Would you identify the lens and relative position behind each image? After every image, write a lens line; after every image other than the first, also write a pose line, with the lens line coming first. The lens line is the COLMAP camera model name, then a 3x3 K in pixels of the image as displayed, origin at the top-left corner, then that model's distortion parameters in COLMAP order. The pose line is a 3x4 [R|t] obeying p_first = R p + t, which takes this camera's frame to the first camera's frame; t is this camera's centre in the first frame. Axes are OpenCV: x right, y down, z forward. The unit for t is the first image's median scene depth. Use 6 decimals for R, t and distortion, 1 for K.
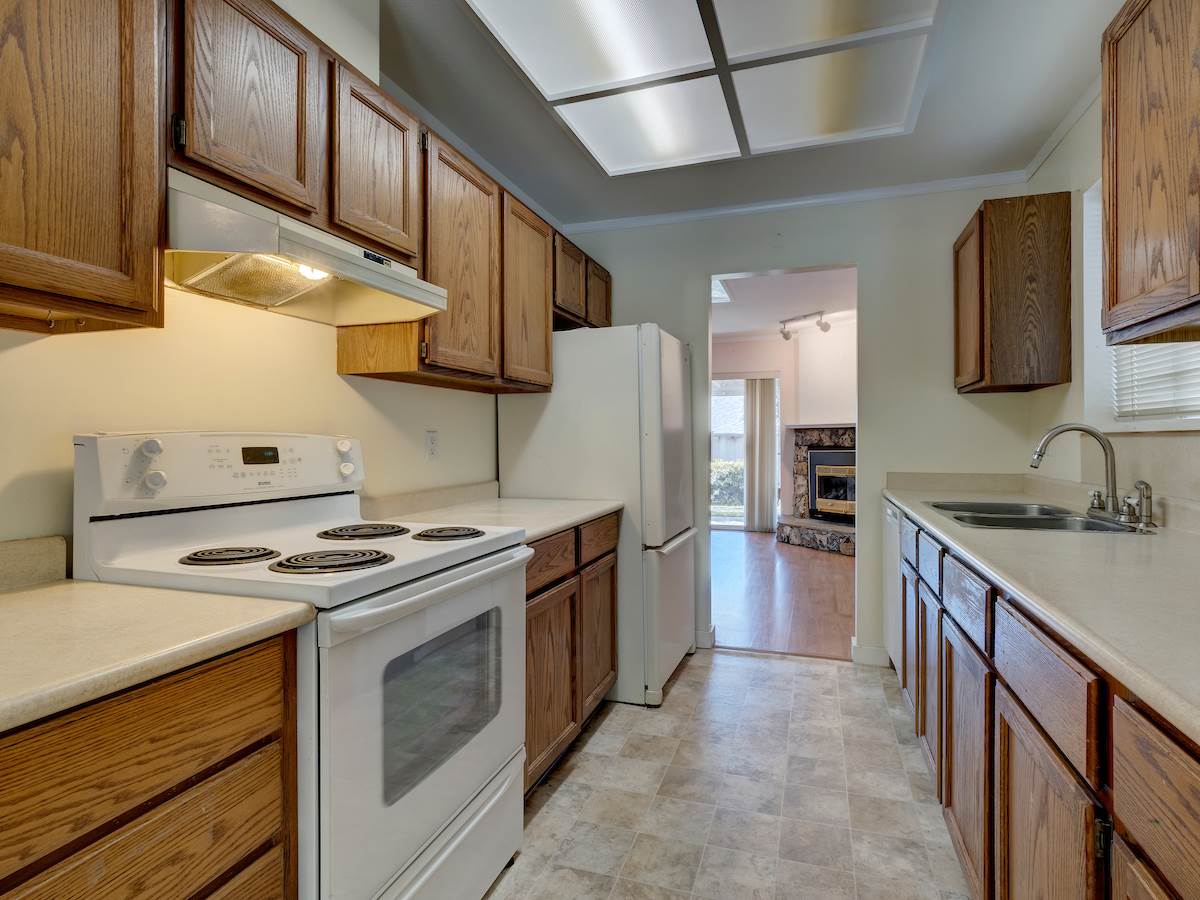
lens RADIAL K [[629.4, 0, 600.0], [0, 629.4, 450.0], [0, 0, 1]] dist [-0.000838, -0.000012]
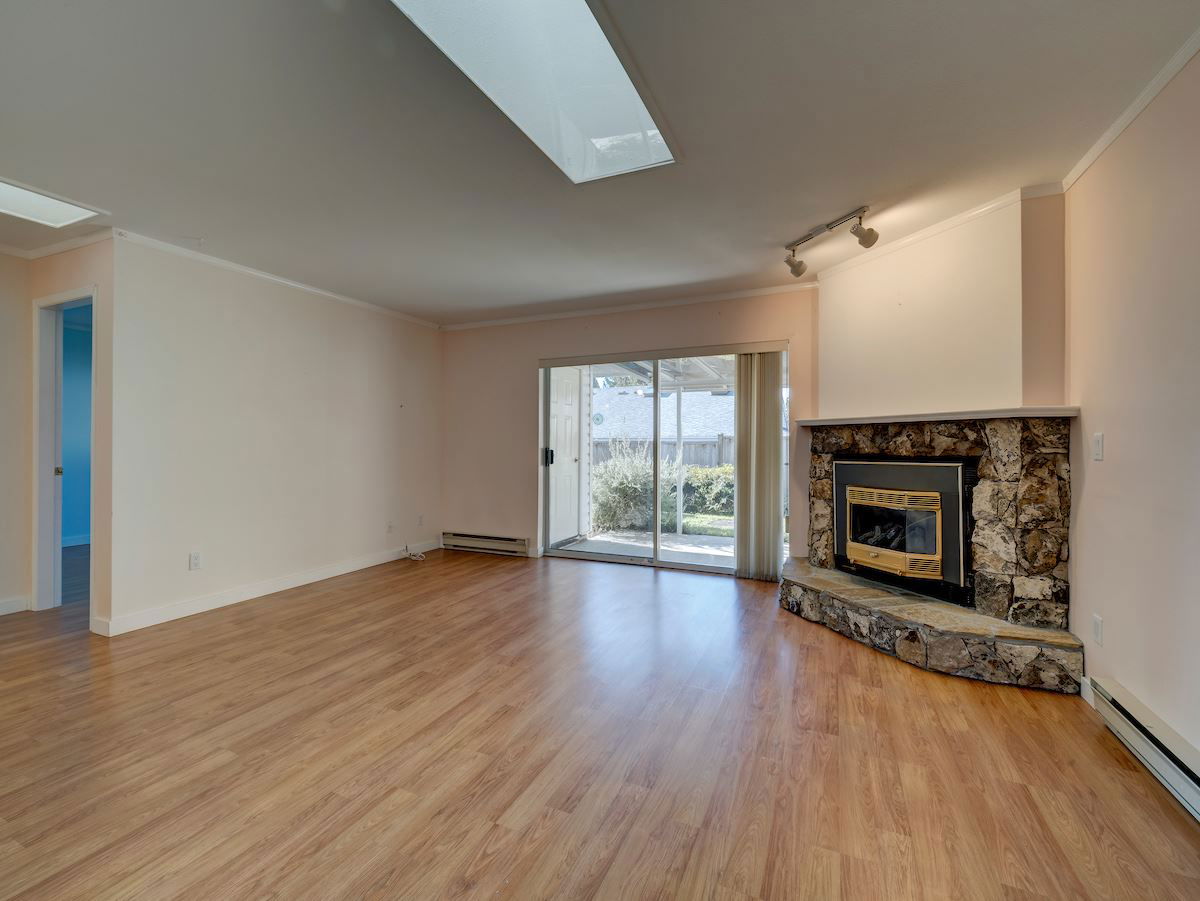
lens RADIAL K [[506.1, 0, 609.7], [0, 506.1, 444.8], [0, 0, 1]] dist [-0.016688, 0.004381]
pose [[0.996496, 0.009100, -0.083139, 0.165457], [-0.010008, 0.999895, -0.010510, -0.008069], [0.083035, 0.011305, 0.996483, 0.527597]]
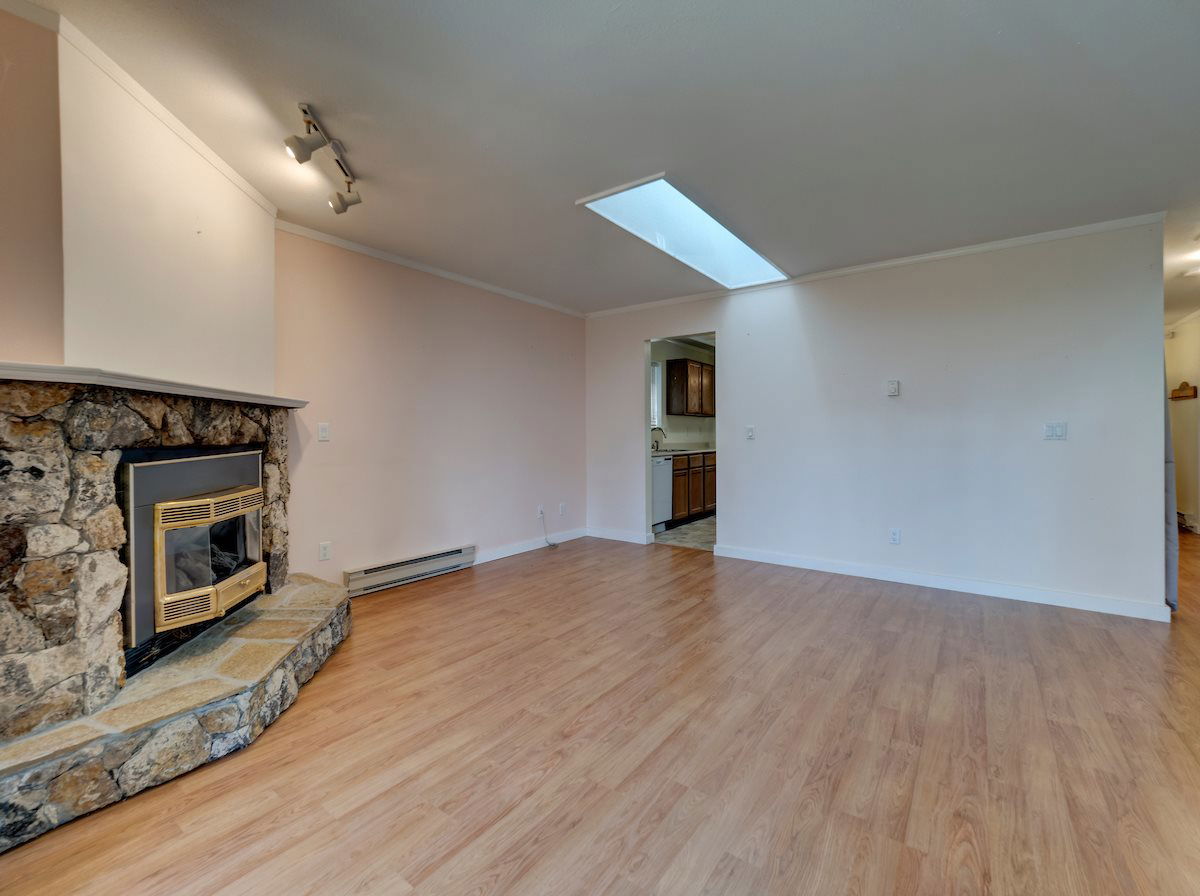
lens RADIAL K [[506.1, 0, 609.7], [0, 506.1, 442.3], [0, 0, 1]] dist [-0.016688, 0.004381]
pose [[-0.956815, 0.004533, 0.290663, 0.035868], [0.014094, 0.999426, 0.030810, -0.014865], [-0.290357, 0.033577, -0.956329, 1.274430]]
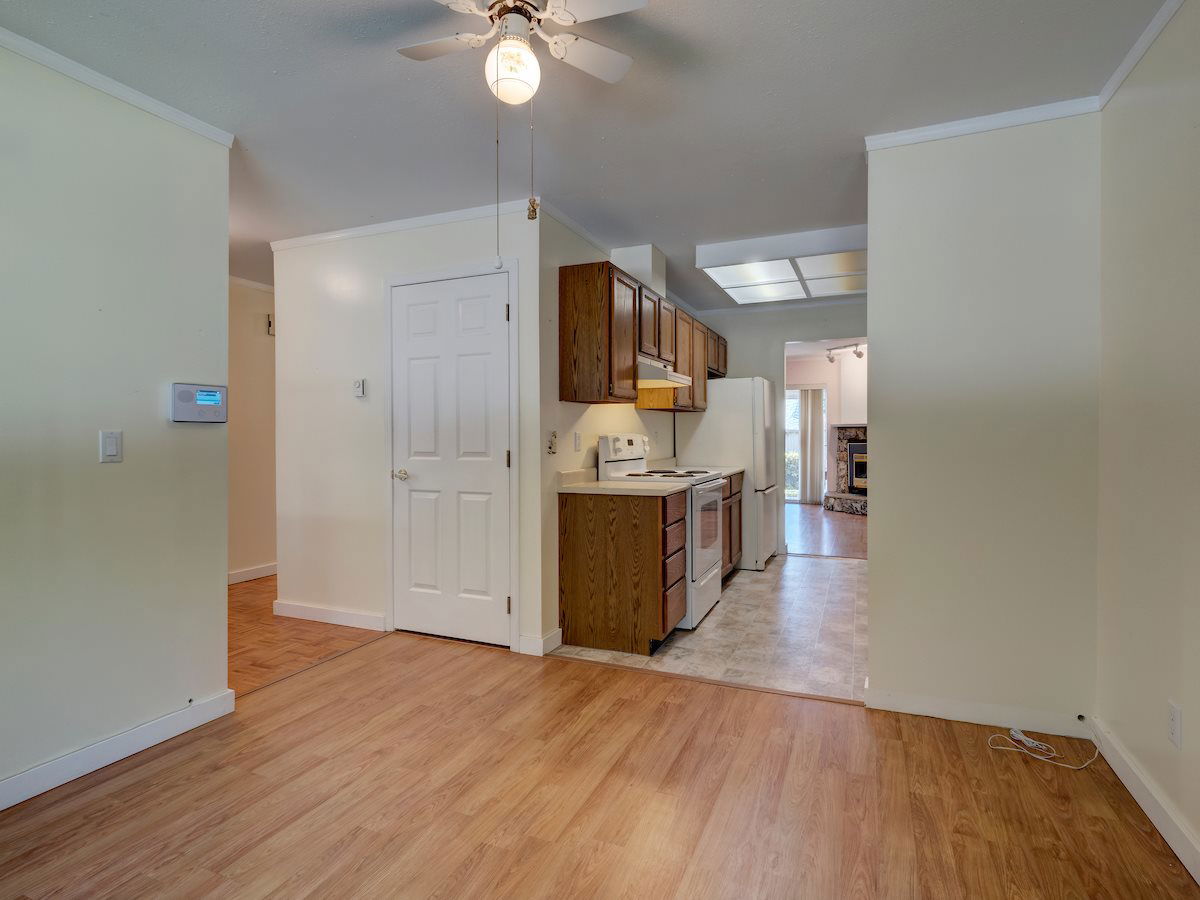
lens RADIAL K [[629.4, 0, 600.0], [0, 629.4, 450.0], [0, 0, 1]] dist [-0.000838, -0.000012]
pose [[0.997718, 0.000564, -0.067519, -0.119605], [0.000017, 0.999963, 0.008604, 0.004477], [0.067521, -0.008585, 0.997681, -0.422021]]
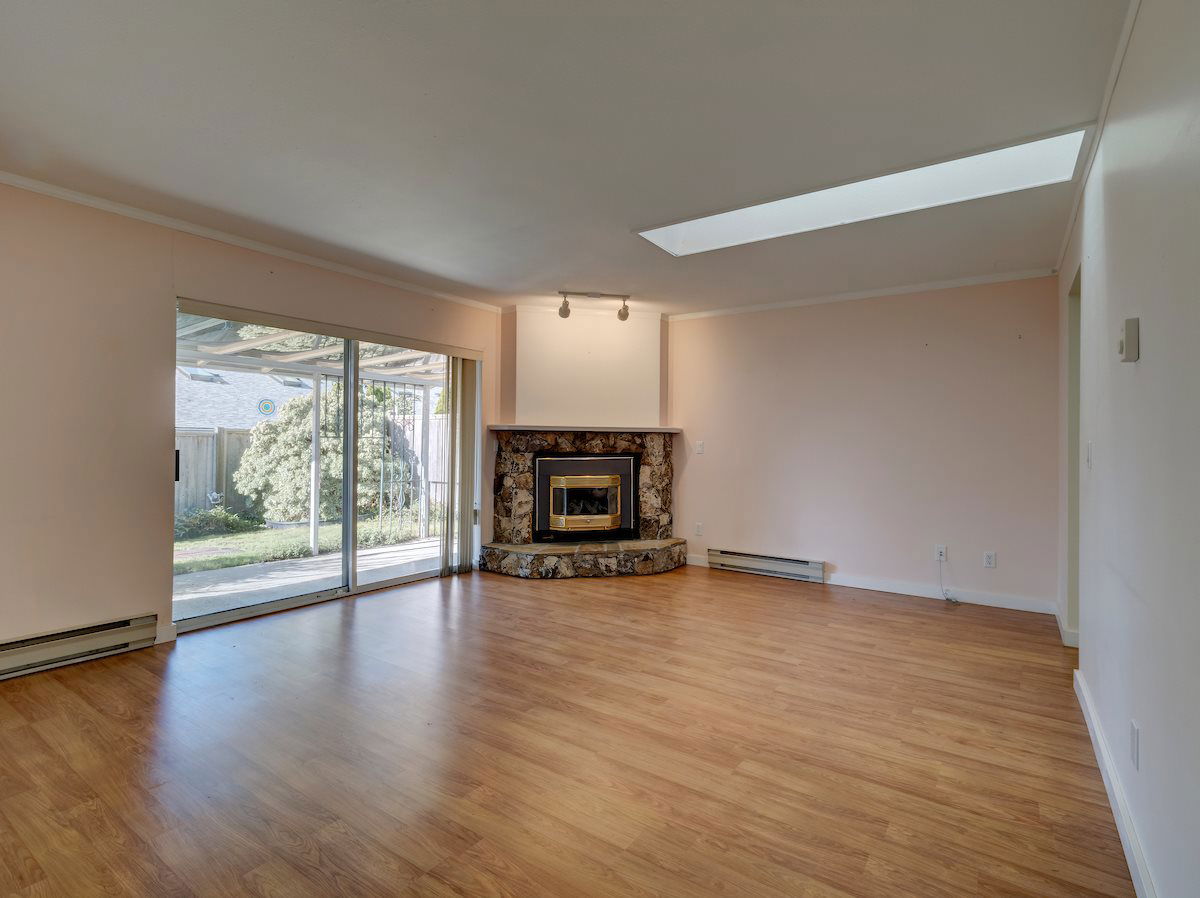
lens RADIAL K [[592.1, 0, 617.4], [0, 592.1, 442.1], [0, 0, 1]] dist [0.025595, -0.001501]
pose [[0.252604, 0.014083, 0.967467, -0.409115], [0.002569, 0.999881, -0.015225, -0.008350], [-0.967566, 0.006331, 0.252537, 0.774734]]
